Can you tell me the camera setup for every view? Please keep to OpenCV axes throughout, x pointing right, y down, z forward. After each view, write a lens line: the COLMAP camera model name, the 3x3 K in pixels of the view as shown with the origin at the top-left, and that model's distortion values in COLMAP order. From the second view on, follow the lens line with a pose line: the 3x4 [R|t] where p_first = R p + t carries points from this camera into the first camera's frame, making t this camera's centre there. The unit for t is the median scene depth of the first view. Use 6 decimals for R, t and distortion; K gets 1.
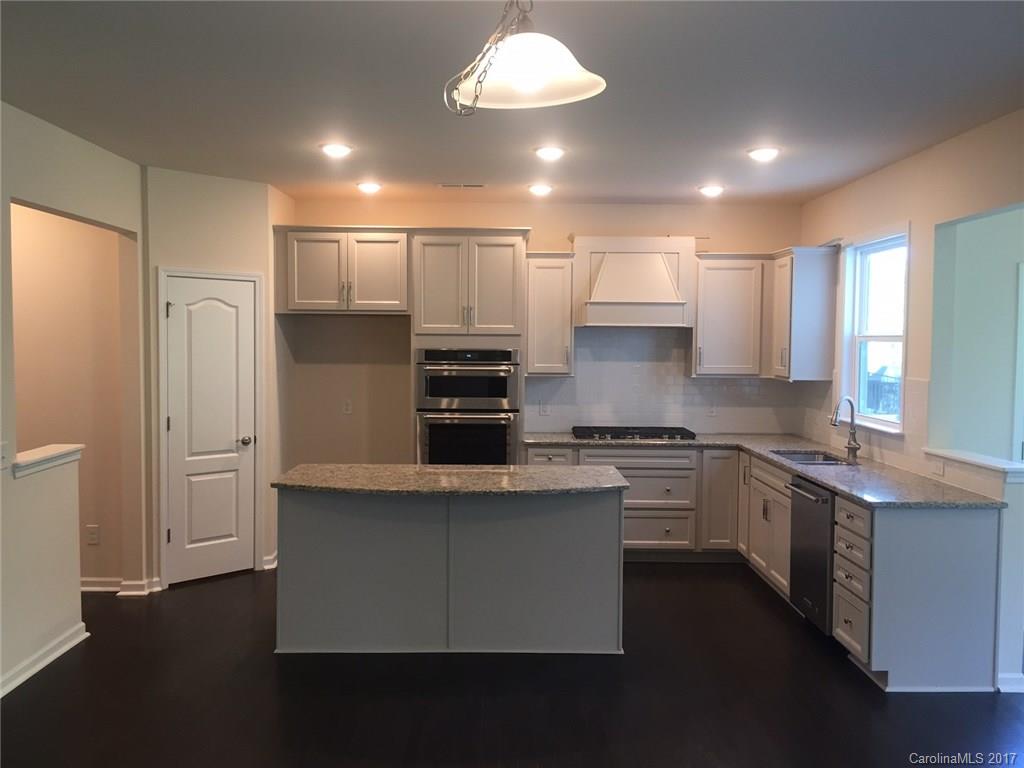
lens RADIAL K [[872.9, 0, 512.0], [0, 872.9, 384.0], [0, 0, 1]] dist [0.056958, -0.009478]
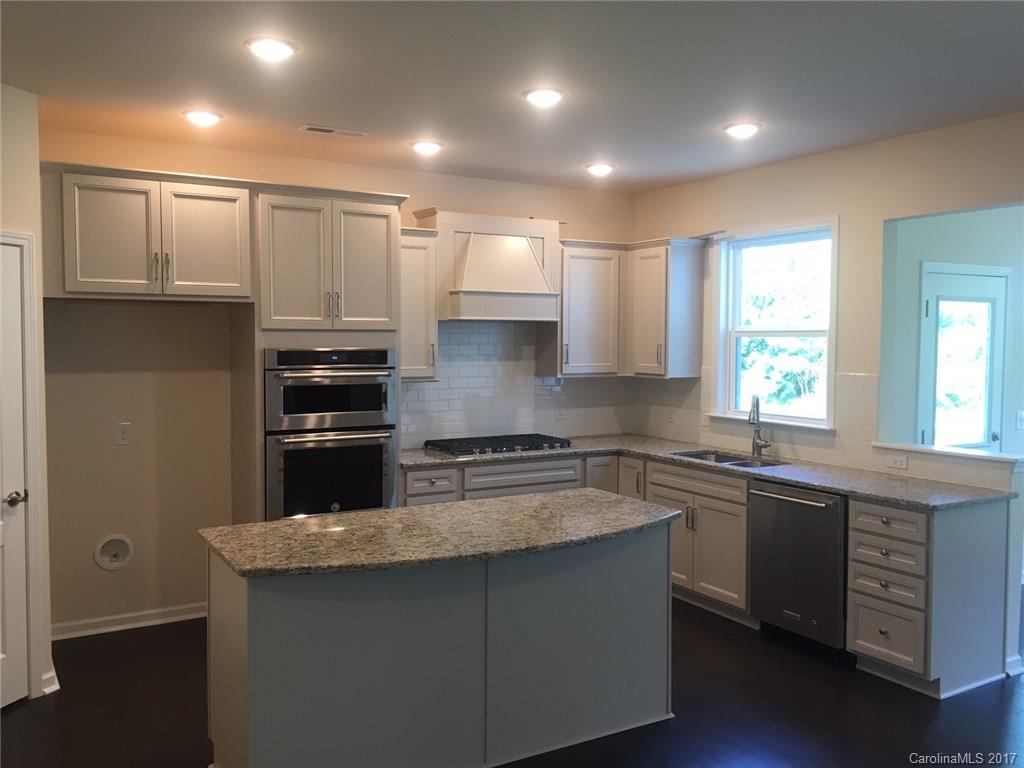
lens RADIAL K [[865.3, 0, 512.0], [0, 865.3, 384.0], [0, 0, 1]] dist [0.031340, -0.007239]
pose [[0.867618, -0.031690, 0.496221, -0.291624], [0.029984, 0.999485, 0.011406, -0.013399], [-0.496327, 0.004983, 0.868121, 0.268597]]
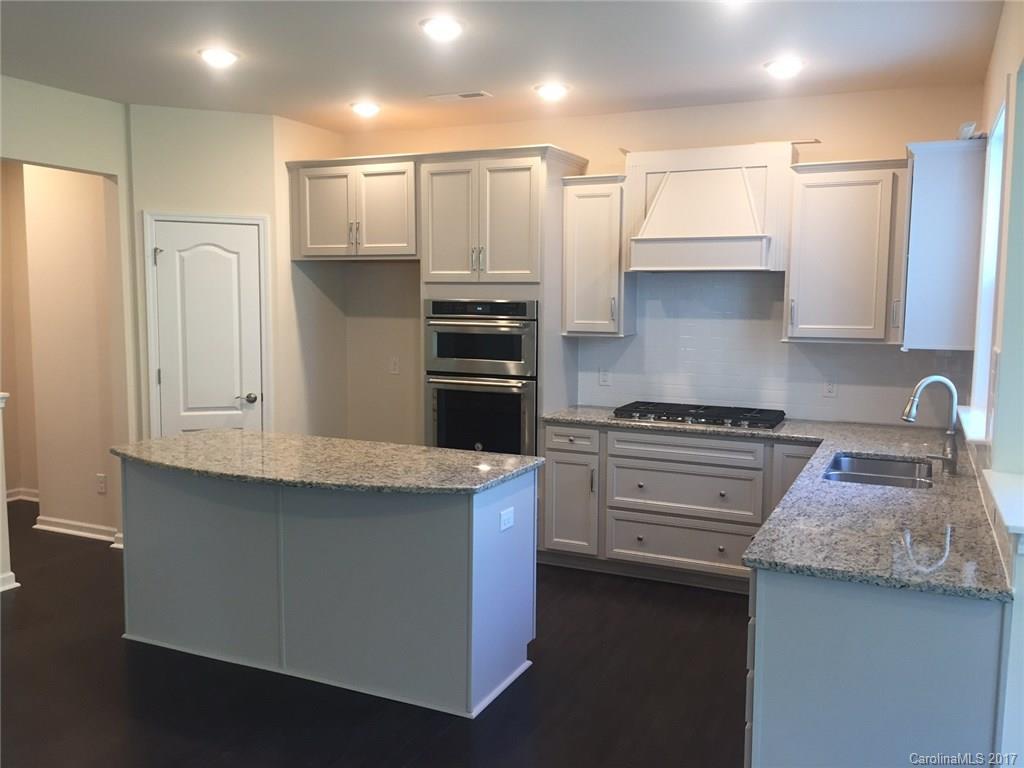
lens RADIAL K [[872.9, 0, 512.0], [0, 872.9, 384.0], [0, 0, 1]] dist [0.056958, -0.009478]
pose [[0.901839, 0.044298, -0.429795, 0.335250], [-0.024797, 0.998397, 0.050872, -0.004102], [0.431360, -0.035221, 0.901492, 0.272305]]
